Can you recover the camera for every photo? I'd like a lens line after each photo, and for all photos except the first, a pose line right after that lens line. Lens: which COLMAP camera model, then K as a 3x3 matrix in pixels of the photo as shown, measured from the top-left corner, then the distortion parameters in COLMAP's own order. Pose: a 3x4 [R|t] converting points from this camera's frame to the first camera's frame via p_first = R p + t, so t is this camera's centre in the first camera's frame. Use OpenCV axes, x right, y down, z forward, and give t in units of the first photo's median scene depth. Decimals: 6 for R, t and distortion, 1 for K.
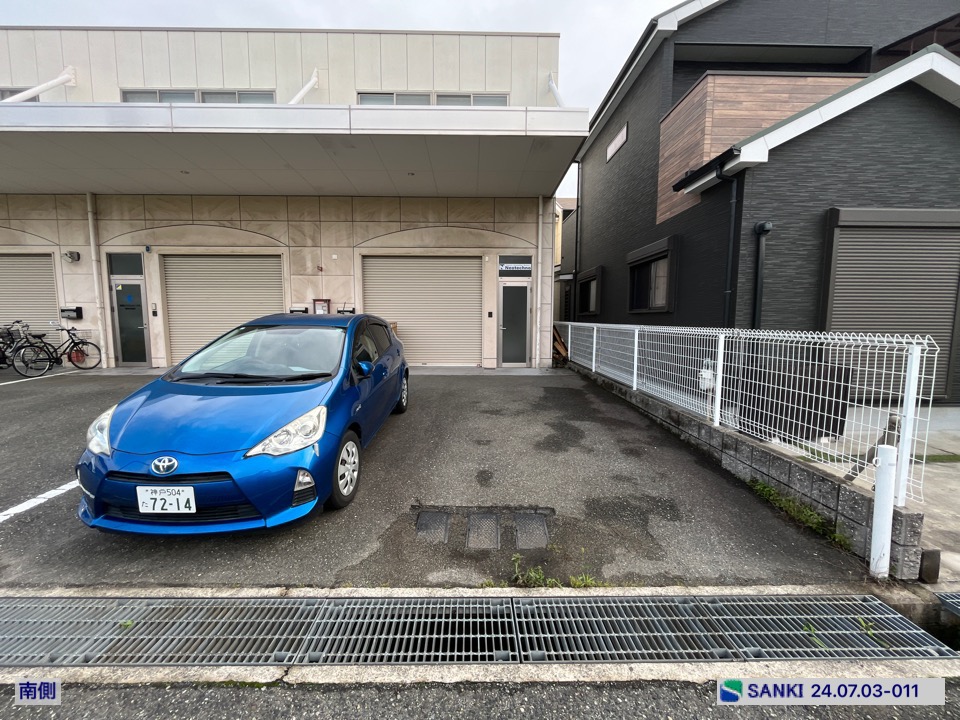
lens RADIAL K [[387.4, 0, 476.8], [0, 387.4, 359.2], [0, 0, 1]] dist [-0.001068, -0.000114]
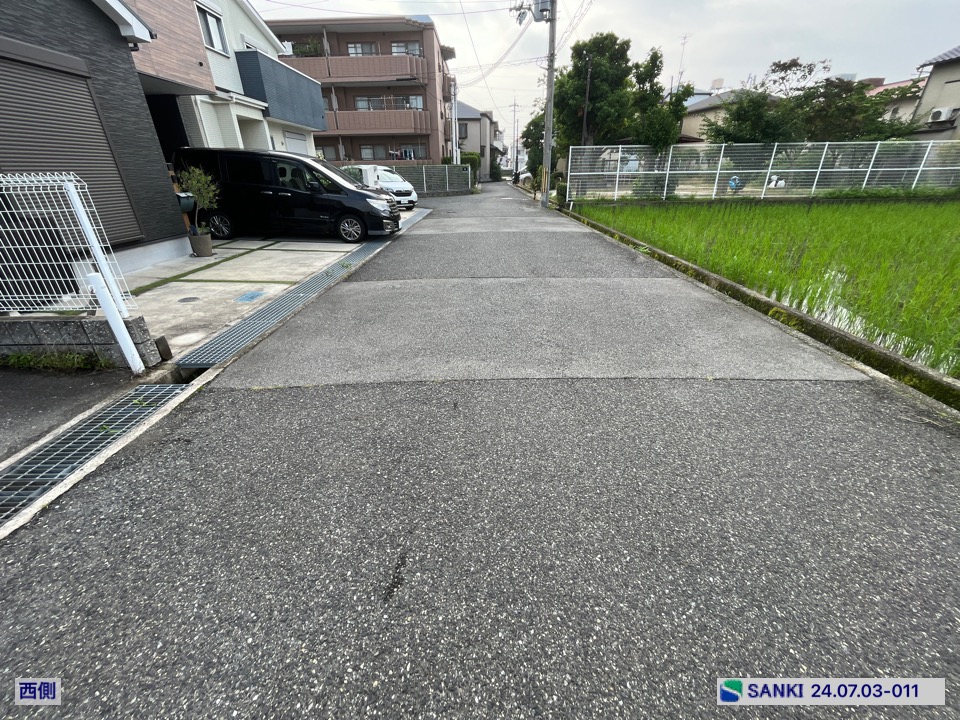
lens RADIAL K [[391.5, 0, 476.9], [0, 391.5, 356.6], [0, 0, 1]] dist [-0.002280, -0.000277]
pose [[0.027234, -0.430485, 0.902187, -0.056921], [0.118961, 0.897503, 0.424660, 0.038134], [-0.992525, 0.095760, 0.075654, -0.122716]]
